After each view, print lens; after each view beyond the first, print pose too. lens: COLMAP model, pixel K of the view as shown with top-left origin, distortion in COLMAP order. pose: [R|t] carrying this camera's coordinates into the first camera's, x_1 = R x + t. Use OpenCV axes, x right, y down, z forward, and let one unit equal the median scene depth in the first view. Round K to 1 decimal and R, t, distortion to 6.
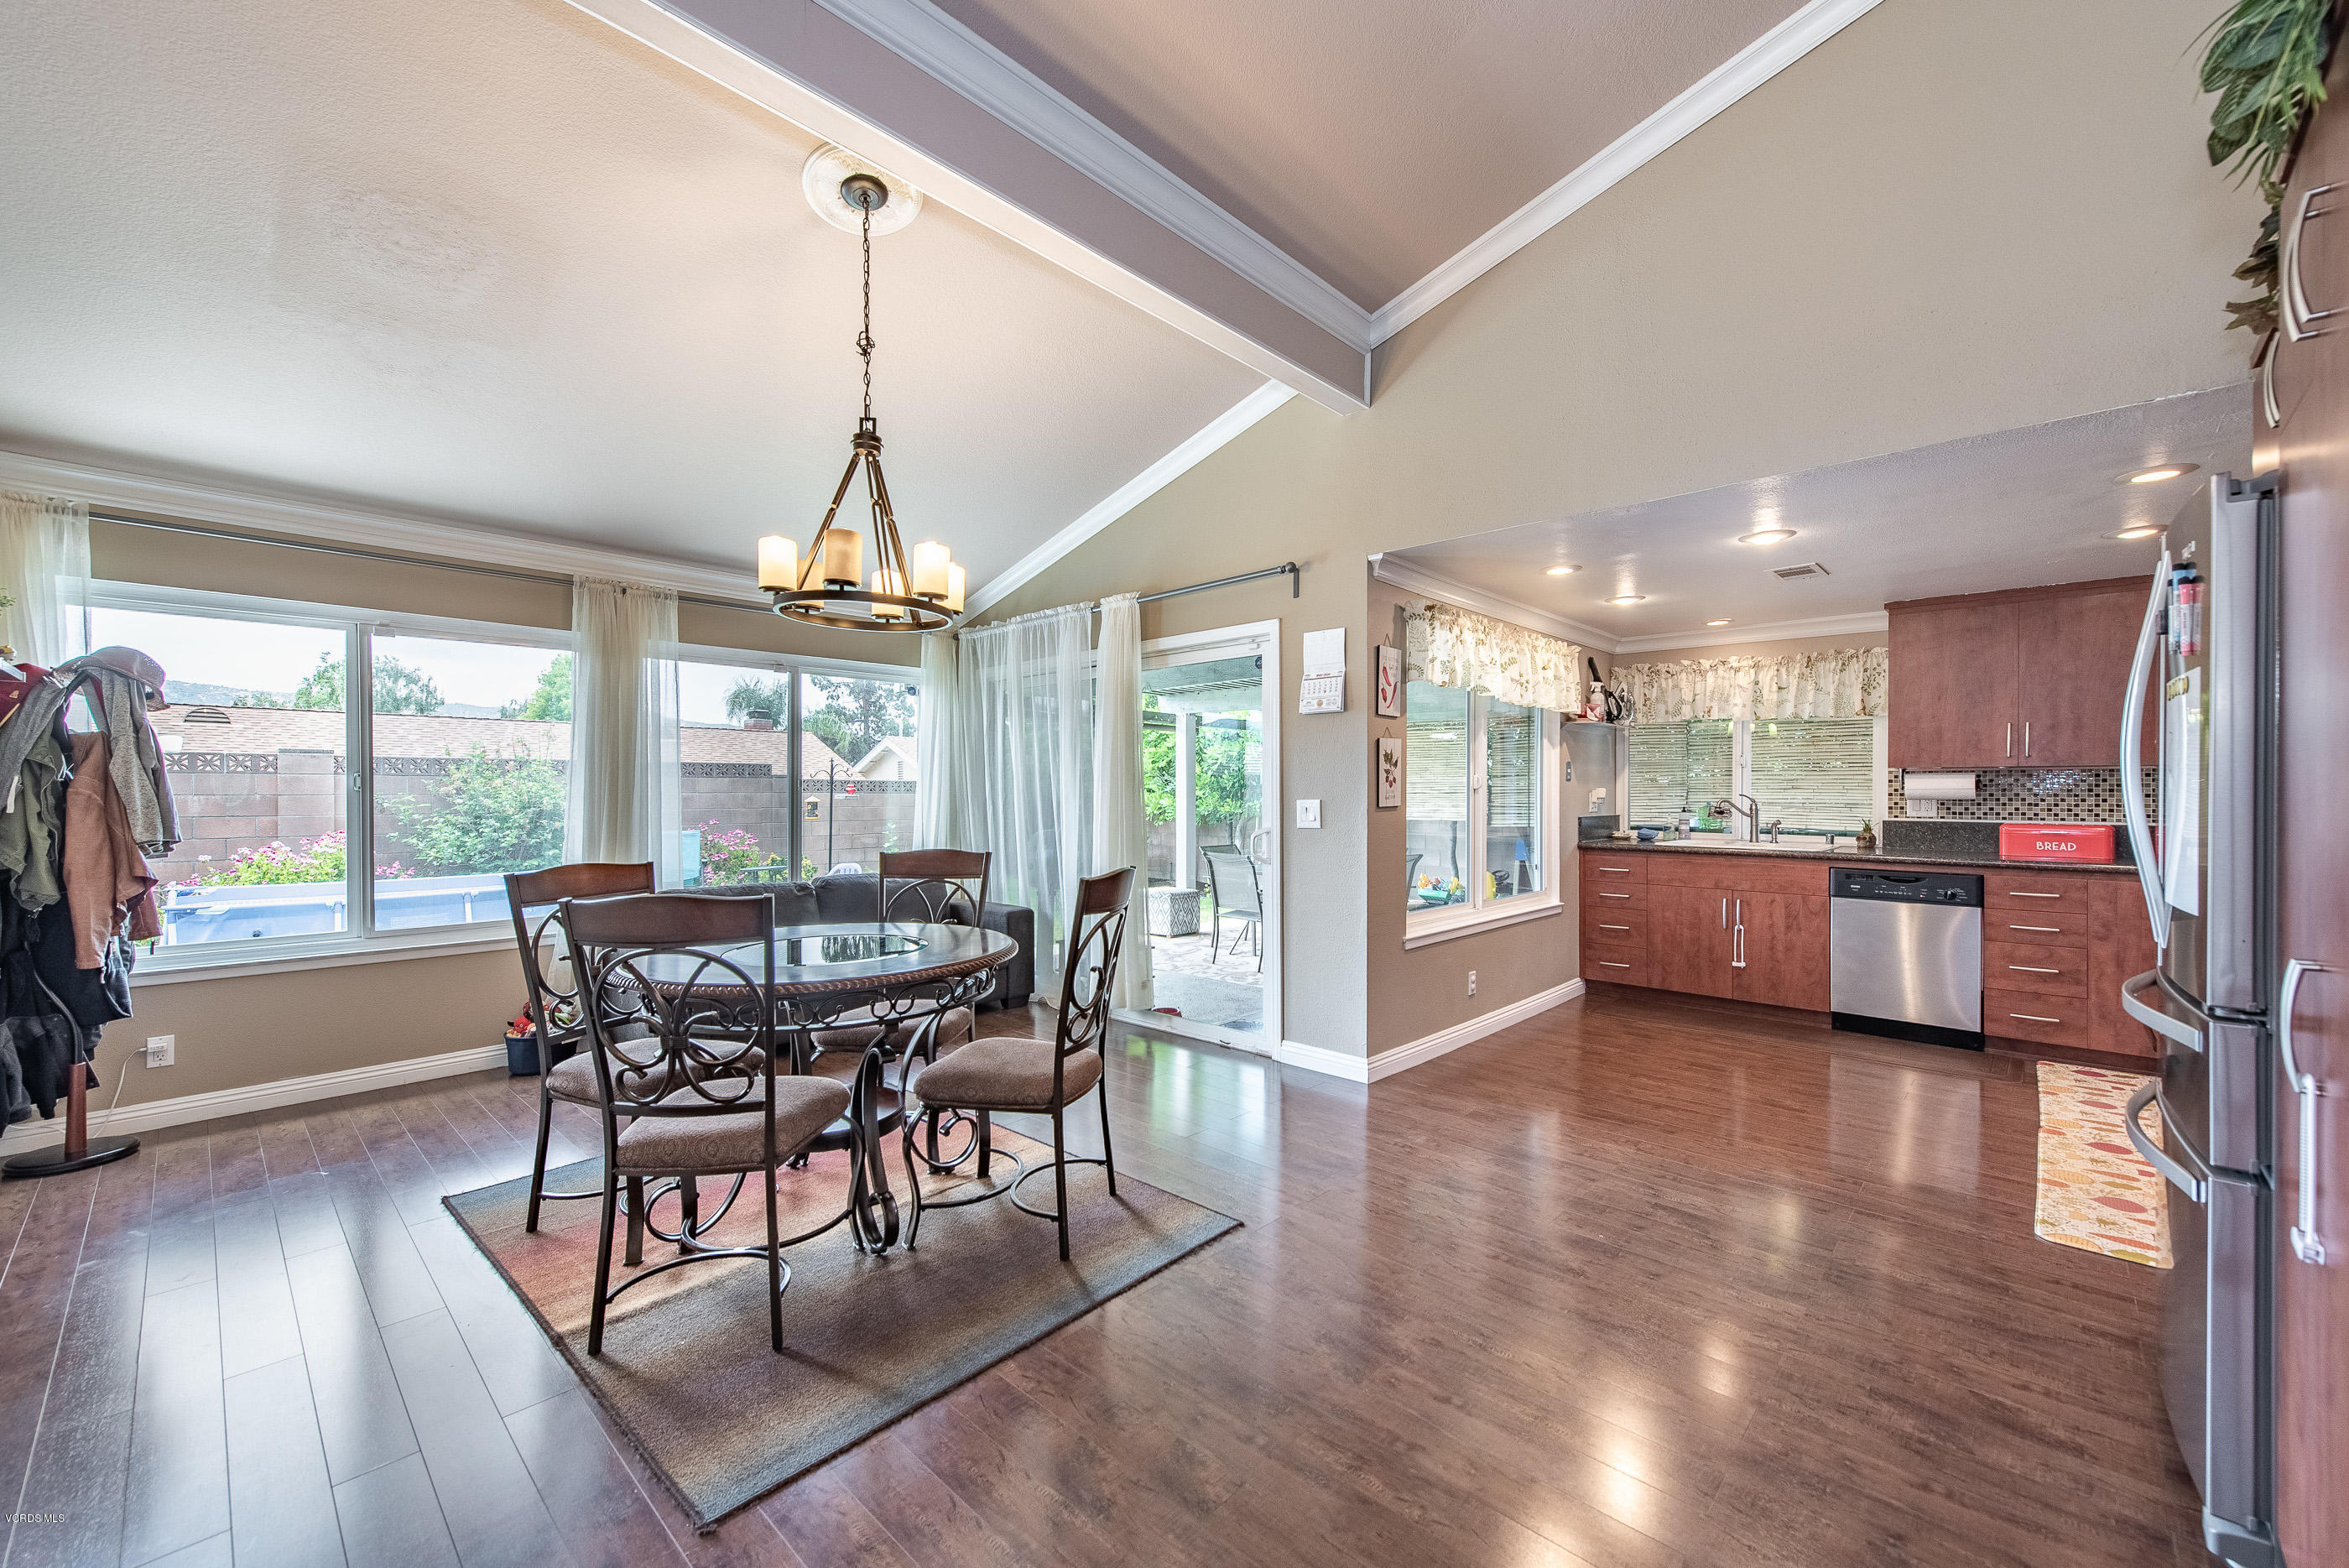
lens RADIAL K [[924.1, 0, 1185.7], [0, 924.1, 794.0], [0, 0, 1]] dist [0.012463, -0.006717]
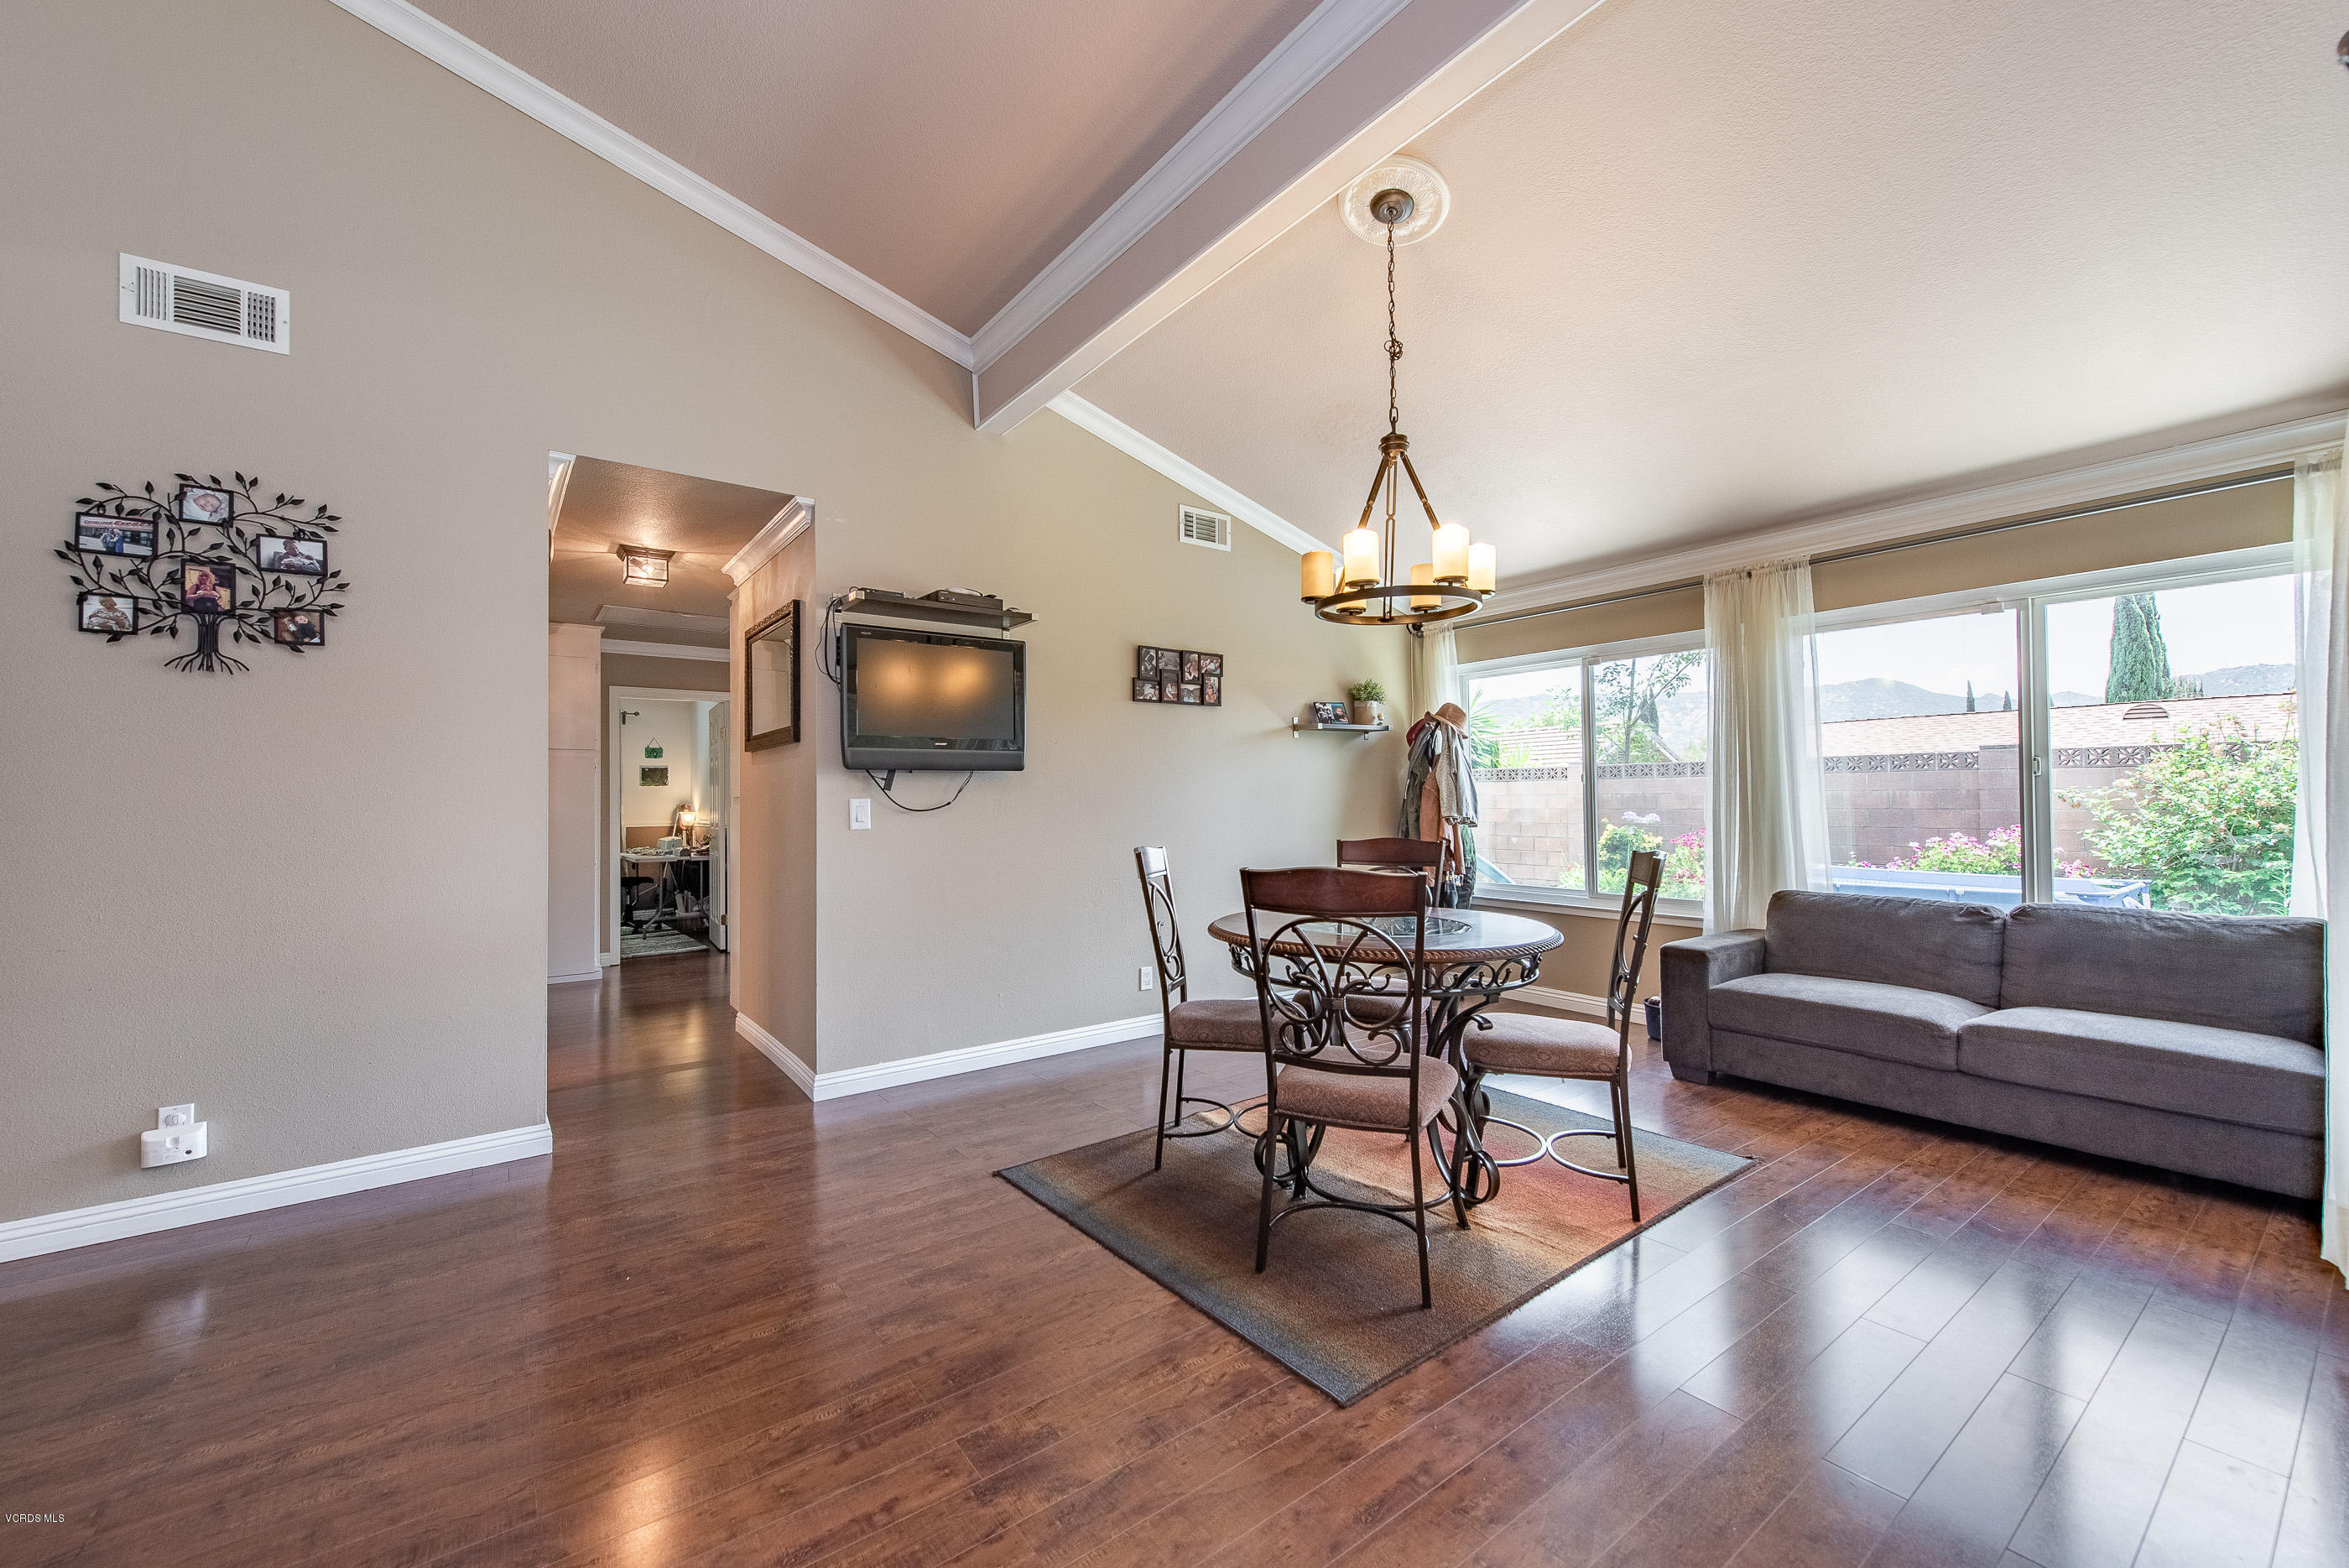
lens RADIAL K [[927.0, 0, 1181.9], [0, 927.0, 780.1], [0, 0, 1]] dist [0.008689, -0.002404]
pose [[-0.174432, -0.018066, -0.984503, 0.425375], [0.005998, 0.999794, -0.019409, 0.010098], [0.984651, -0.009290, -0.174288, 0.564318]]
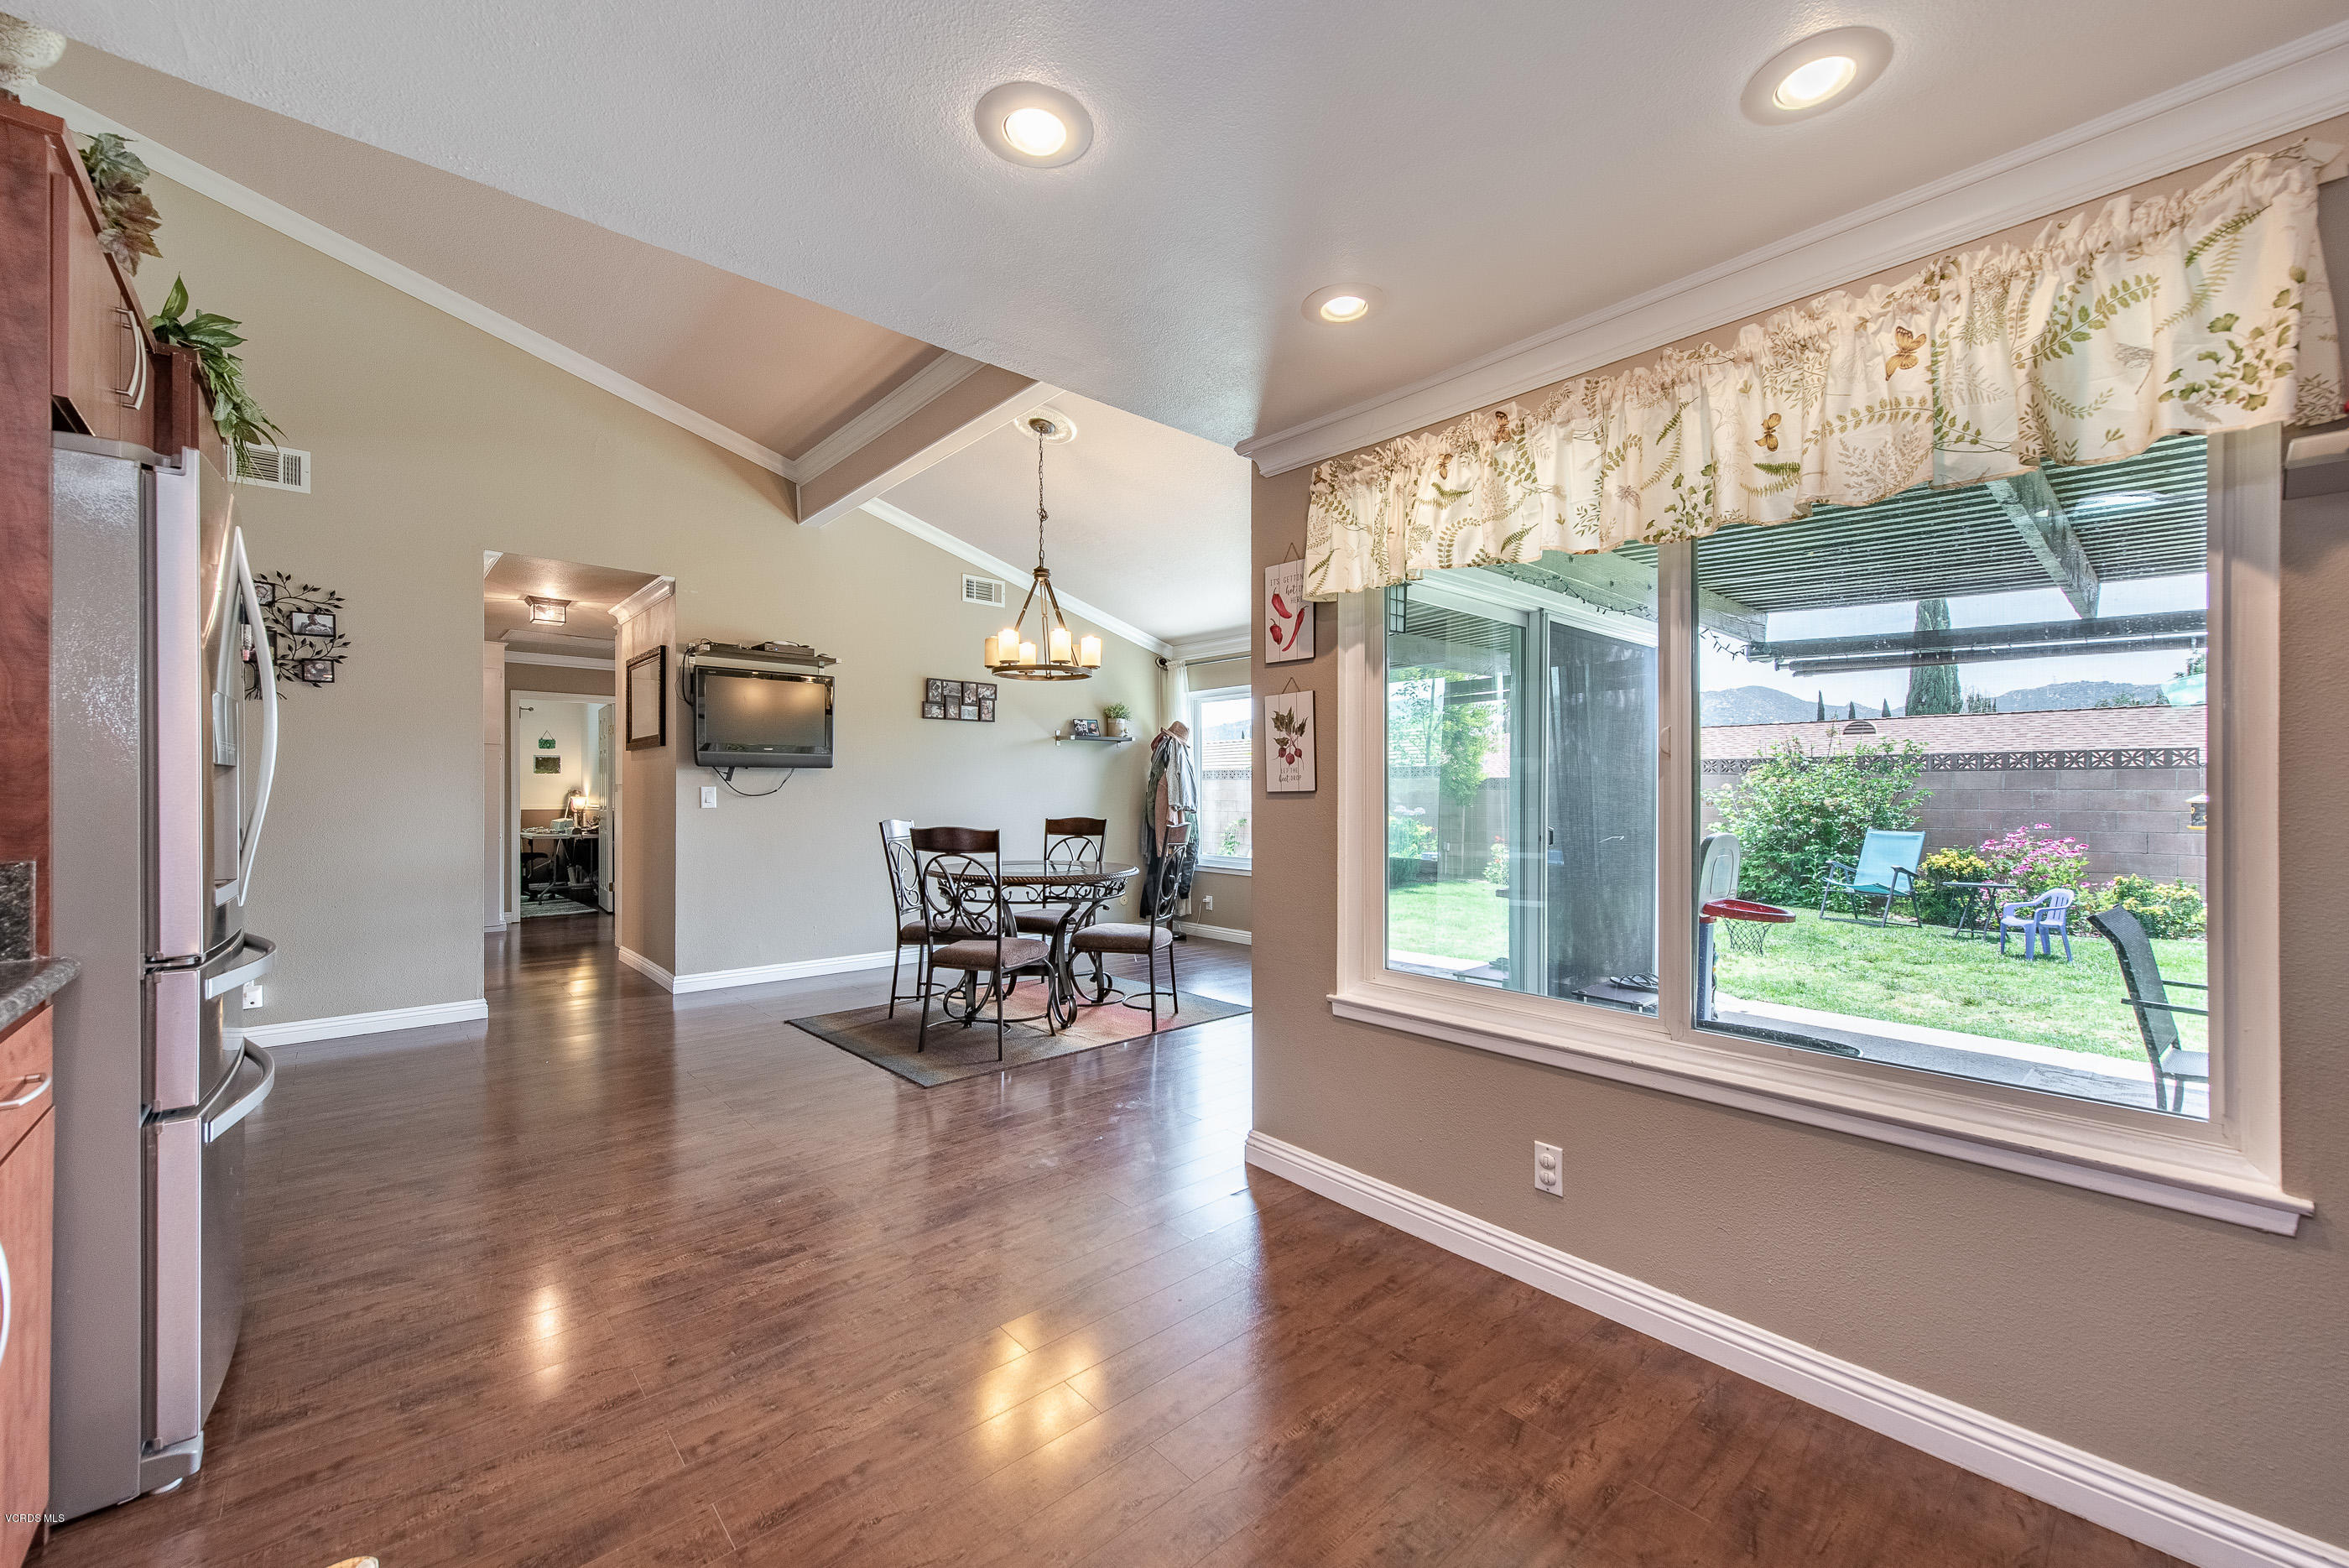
lens RADIAL K [[924.1, 0, 1185.7], [0, 924.1, 794.0], [0, 0, 1]] dist [0.012463, -0.006717]
pose [[-0.082303, 0.002130, -0.996605, 0.780481], [-0.005991, 0.999979, 0.002632, 0.011718], [0.996589, 0.006188, -0.082288, 0.834515]]
